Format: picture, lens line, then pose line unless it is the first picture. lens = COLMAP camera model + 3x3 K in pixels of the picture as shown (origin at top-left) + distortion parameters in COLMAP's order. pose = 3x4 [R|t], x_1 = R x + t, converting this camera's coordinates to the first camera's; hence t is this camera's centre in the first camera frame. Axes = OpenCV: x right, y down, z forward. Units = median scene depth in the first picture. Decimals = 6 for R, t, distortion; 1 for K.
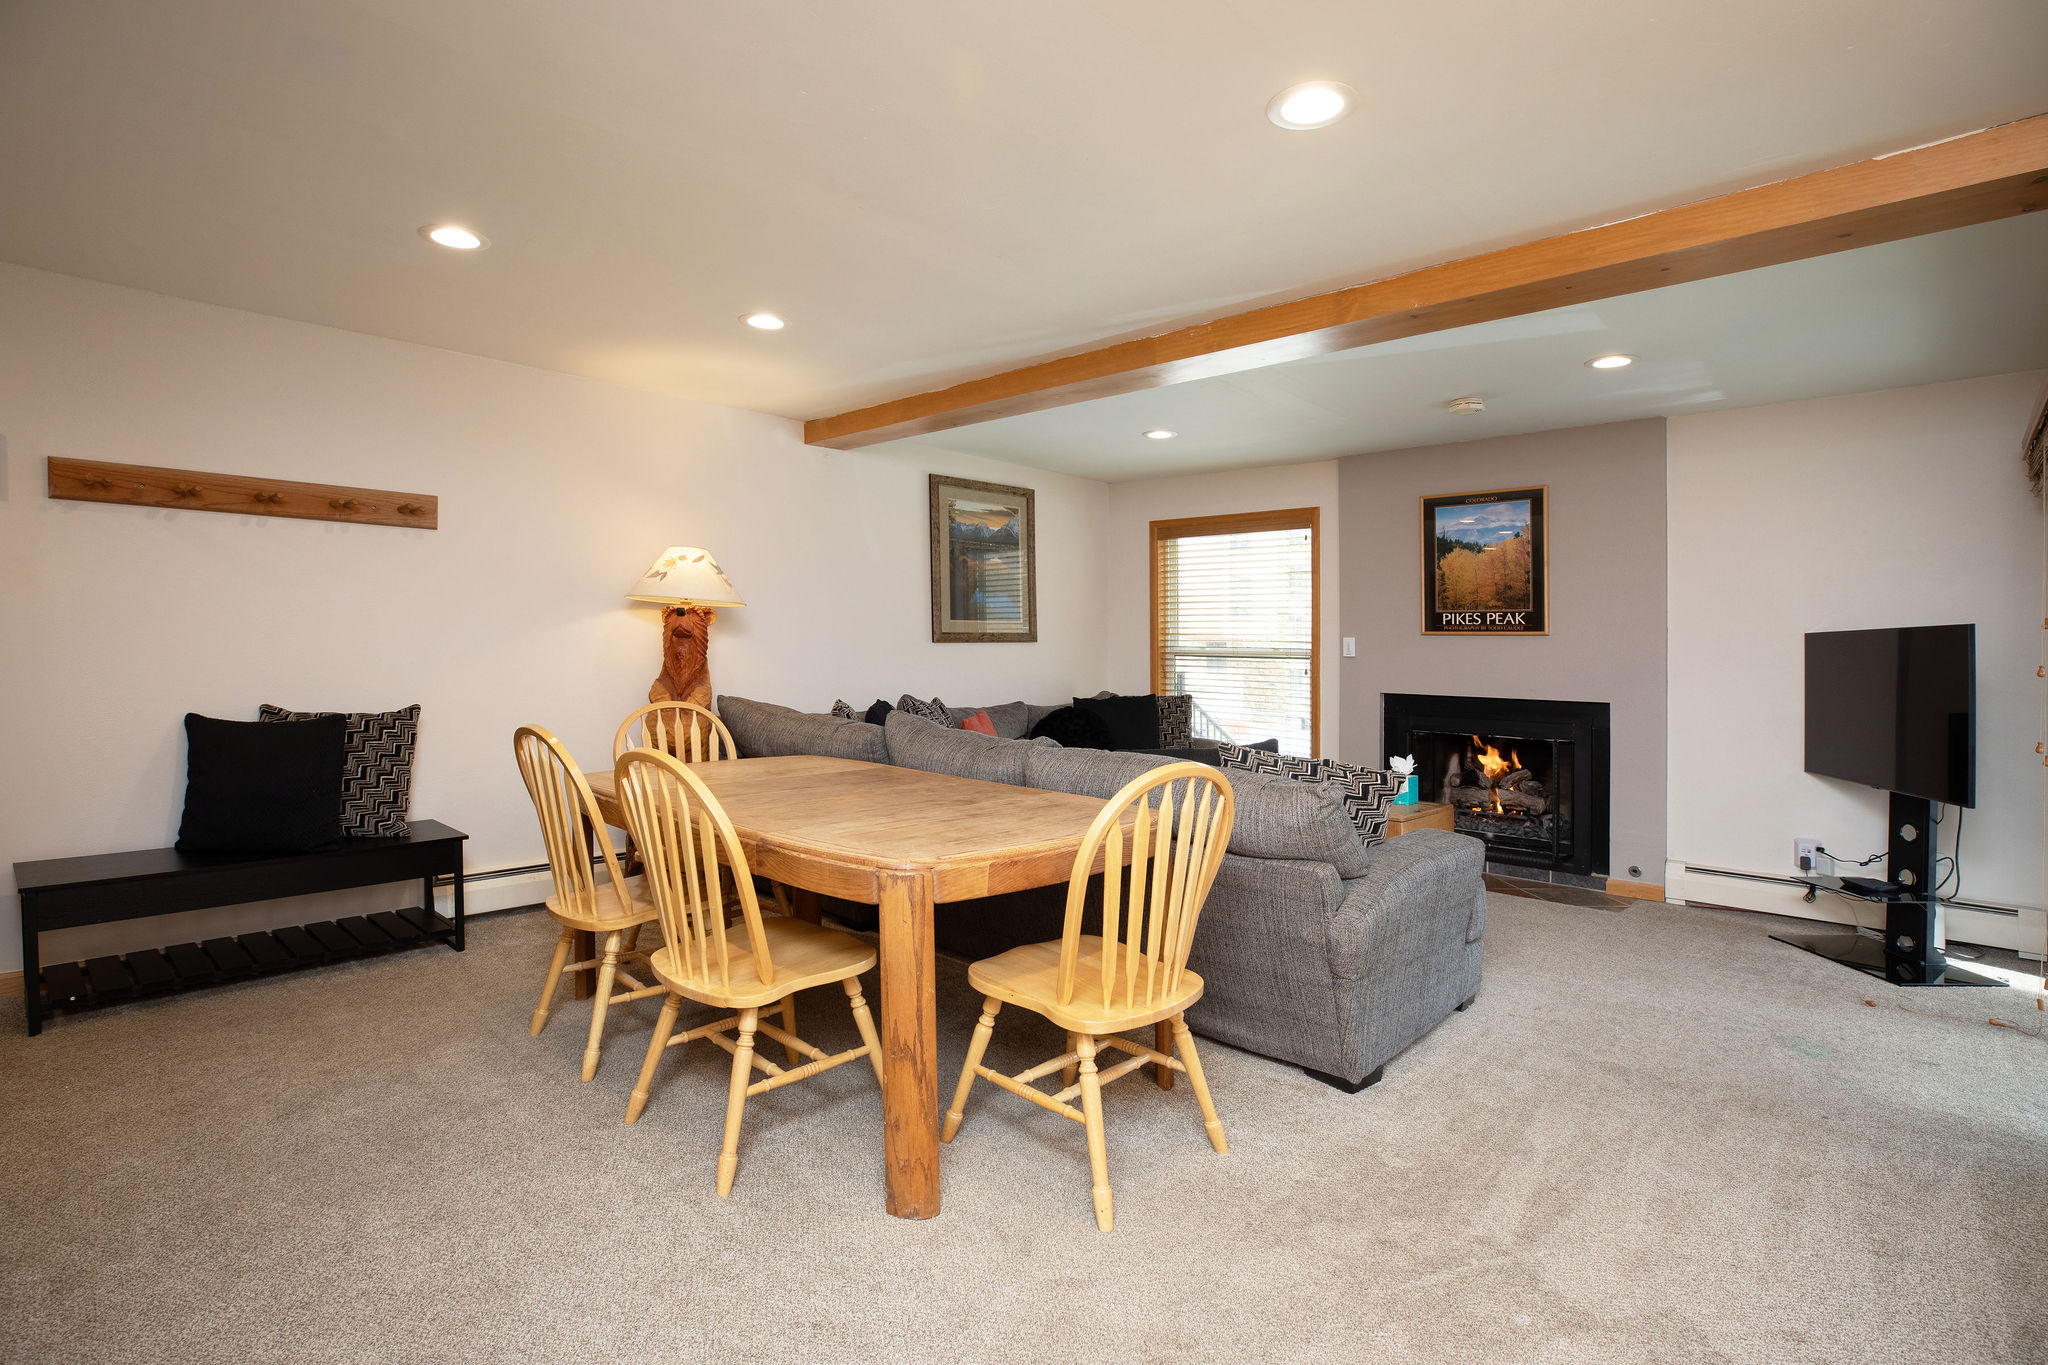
lens RADIAL K [[988.6, 0, 887.3], [0, 988.6, 643.0], [0, 0, 1]] dist [-0.014337, 0.000798]
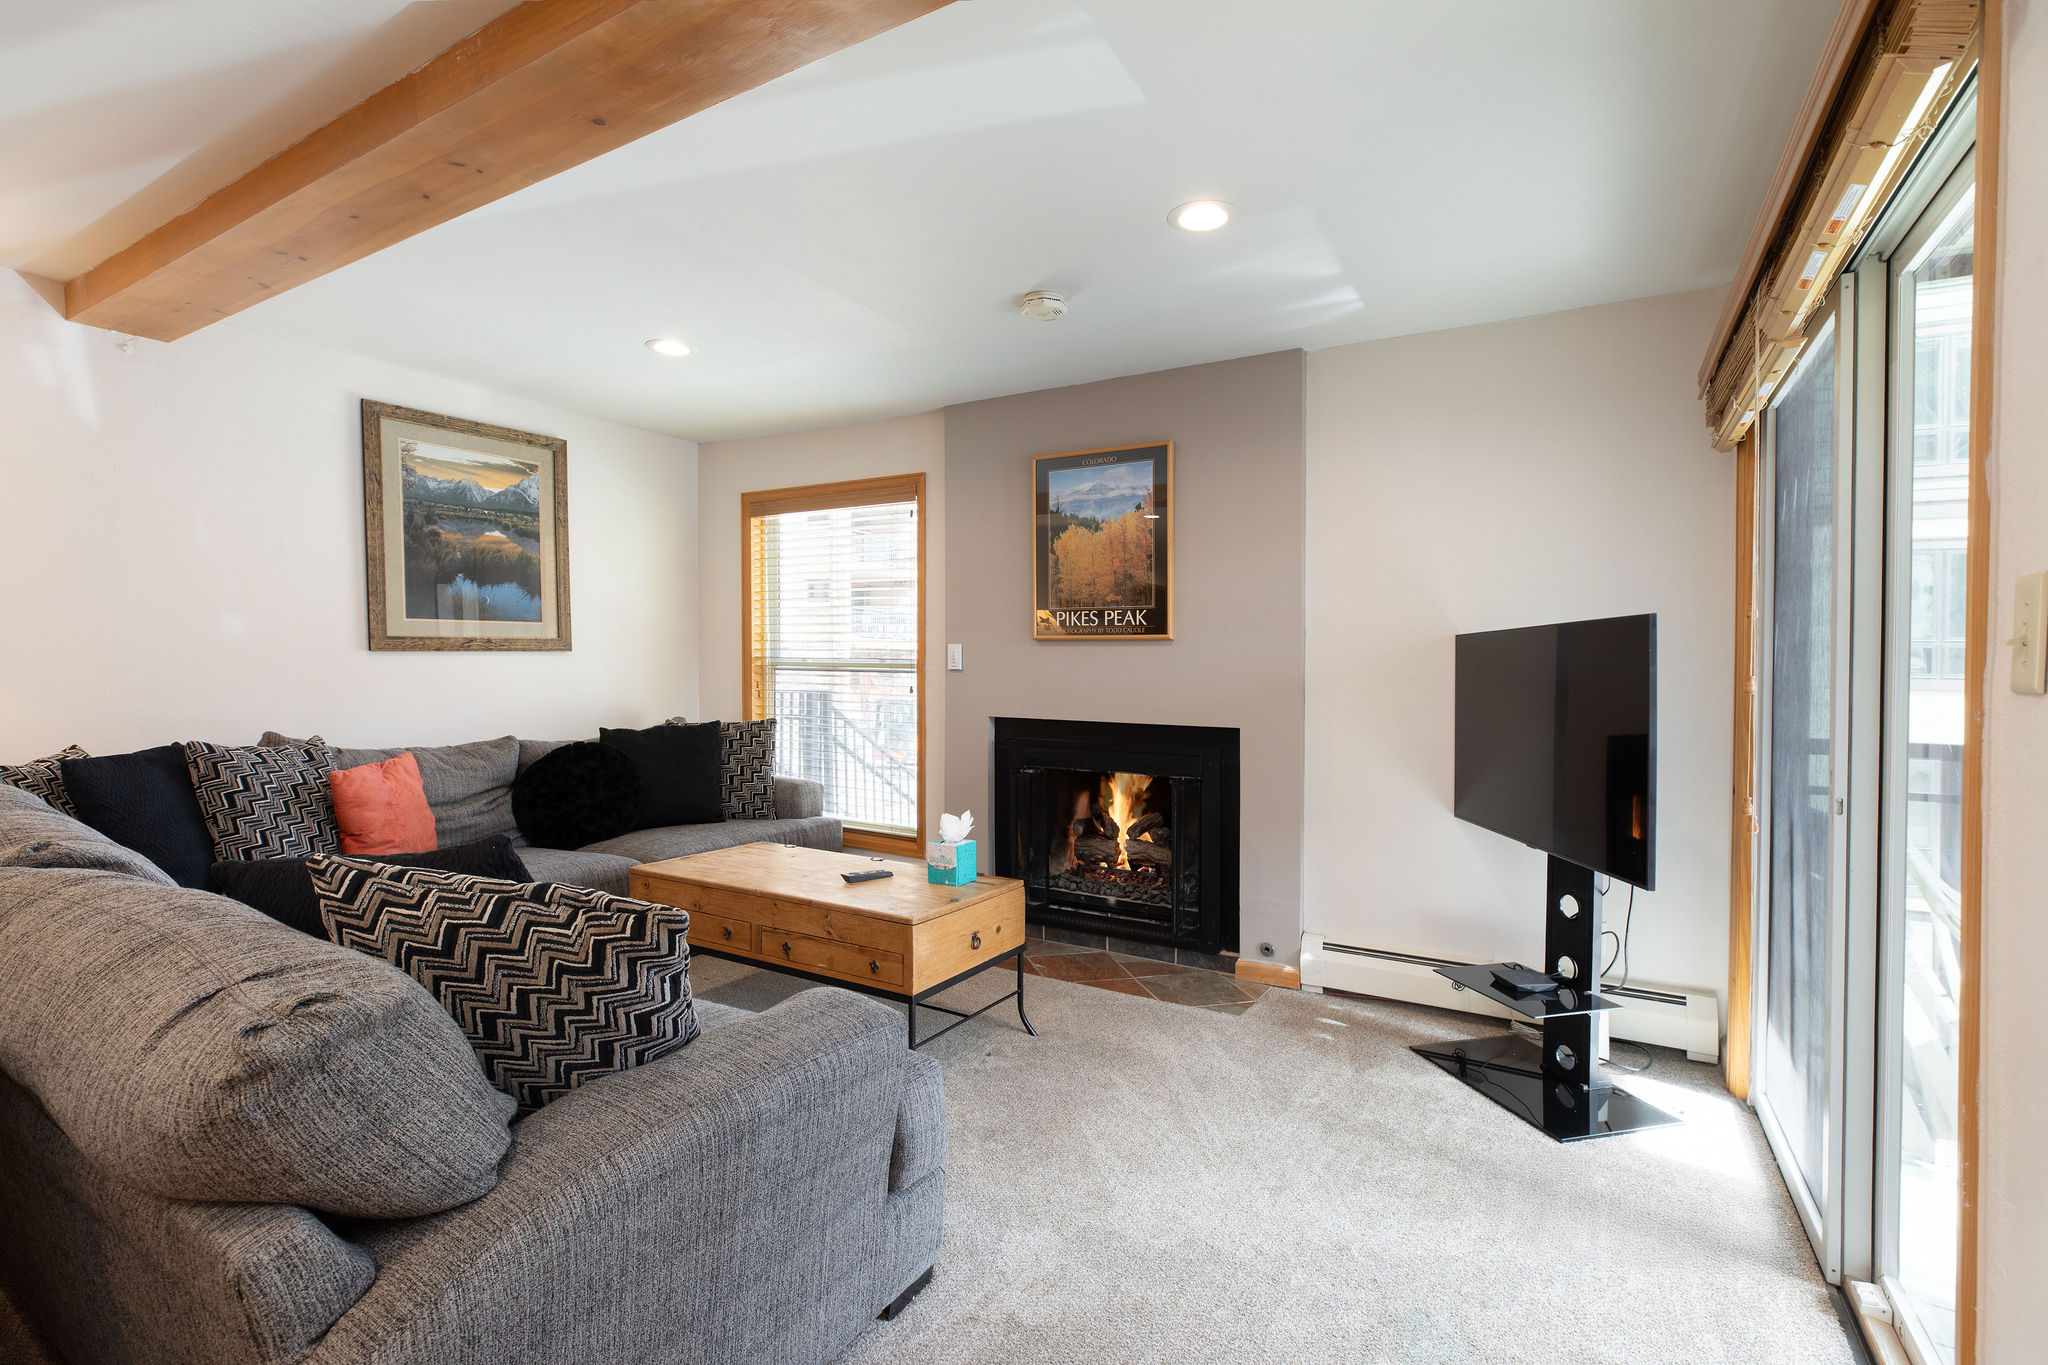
lens RADIAL K [[964.6, 0, 960.5], [0, 964.6, 674.5], [0, 0, 1]] dist [0.001303, 0.000190]
pose [[0.968207, -0.005611, 0.250087, 0.310914], [0.001799, 0.999879, 0.015468, 0.006878], [-0.250144, -0.014526, 0.968100, 0.302750]]
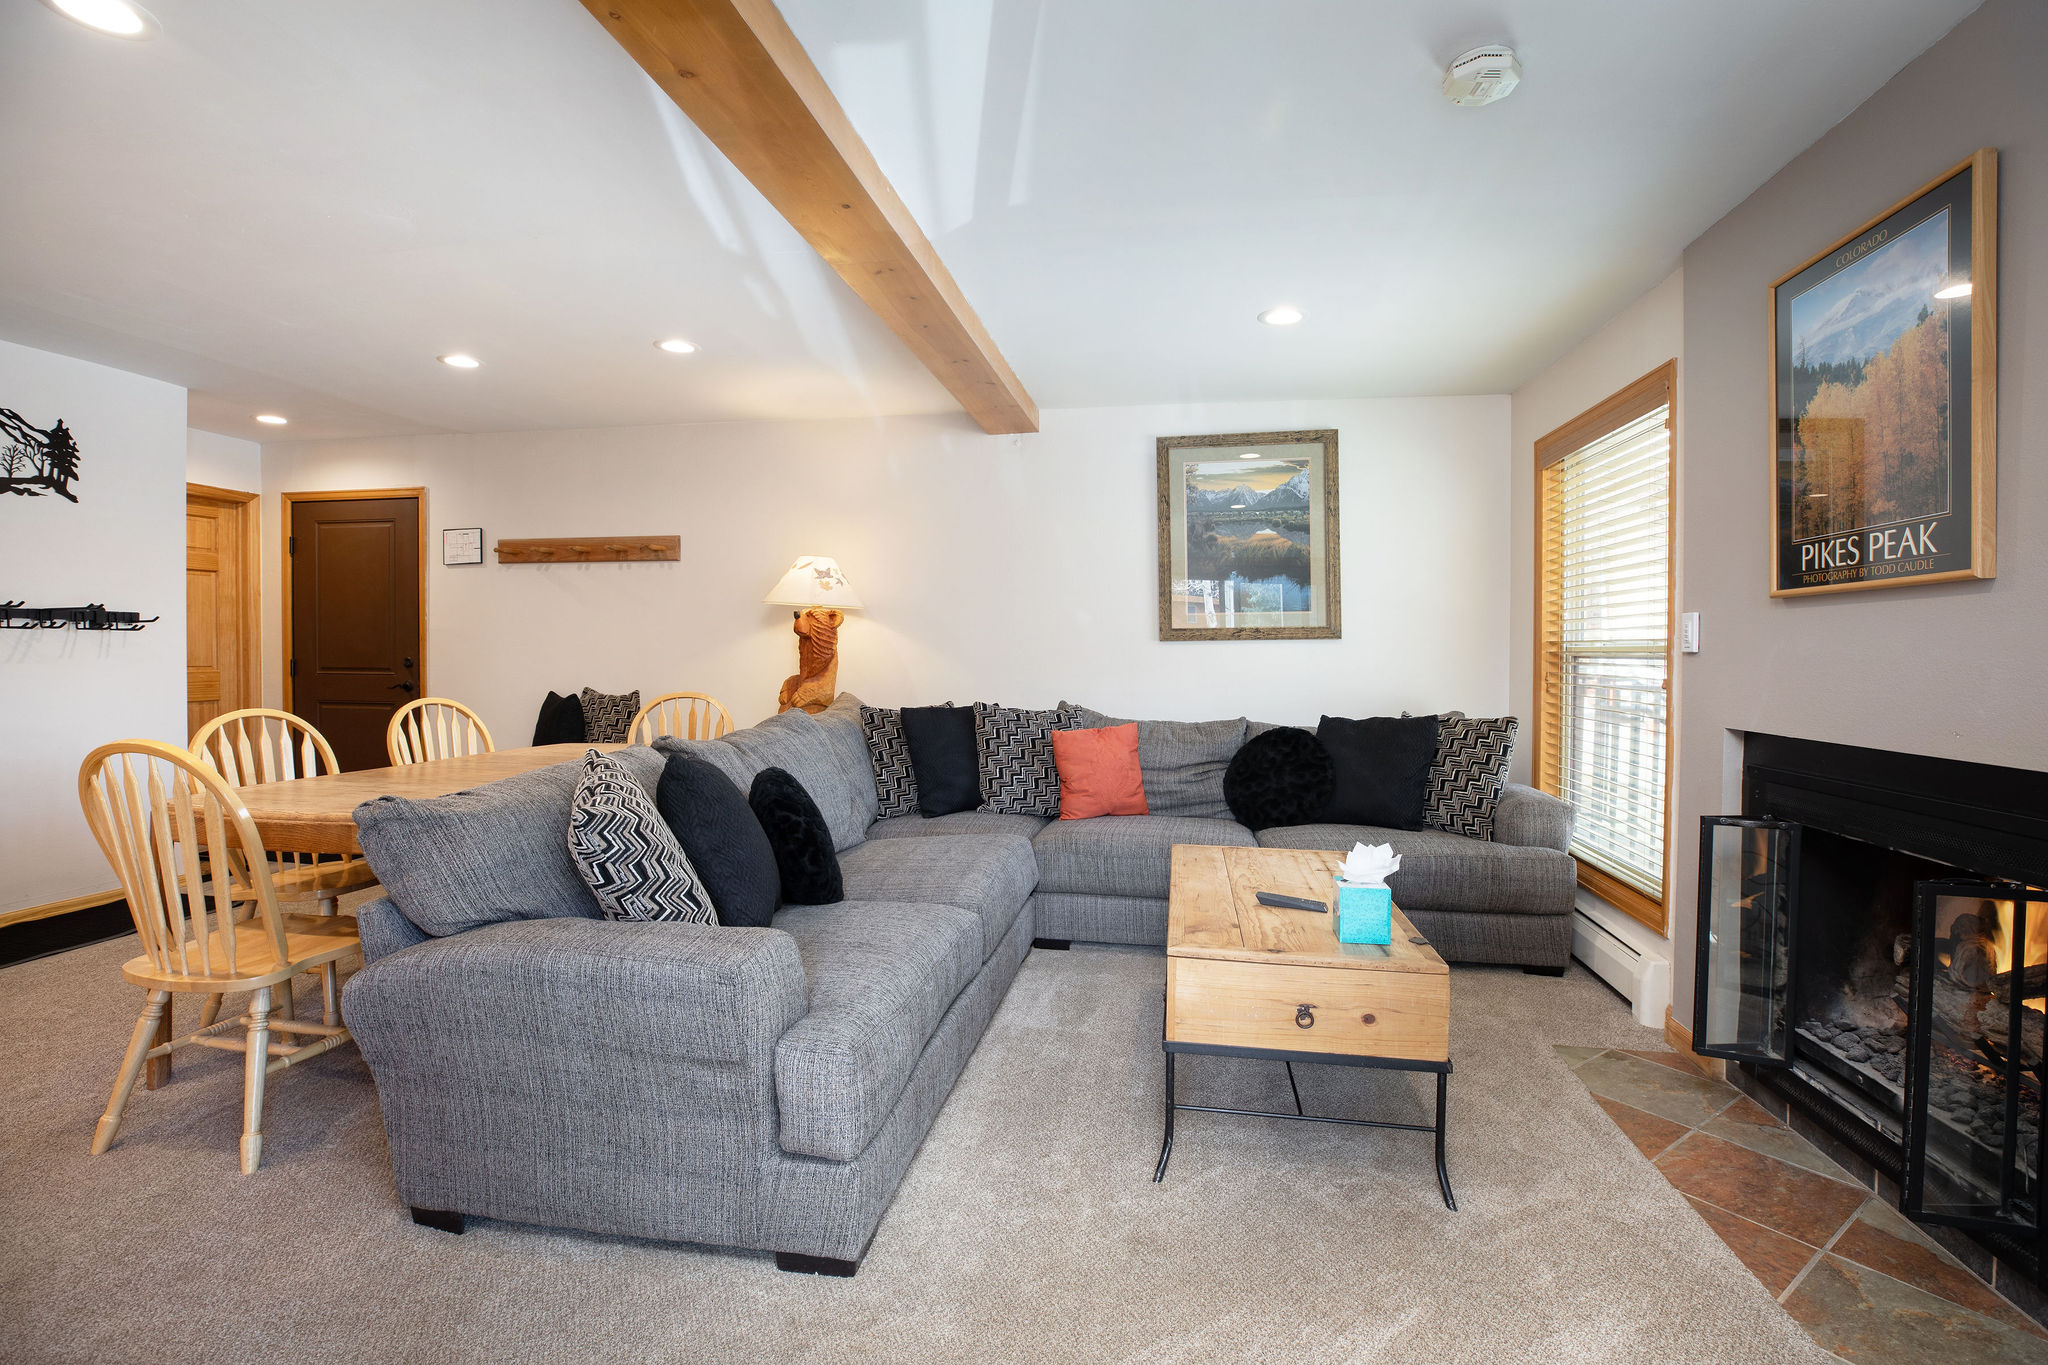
lens RADIAL K [[932.2, 0, 1027.9], [0, 932.2, 667.3], [0, 0, 1]] dist [-0.017428, 0.000319]
pose [[0.610281, 0.001858, -0.792183, 0.683638], [0.001817, 0.999991, 0.003745, 0.020684], [0.792183, -0.003725, 0.610272, 0.501922]]
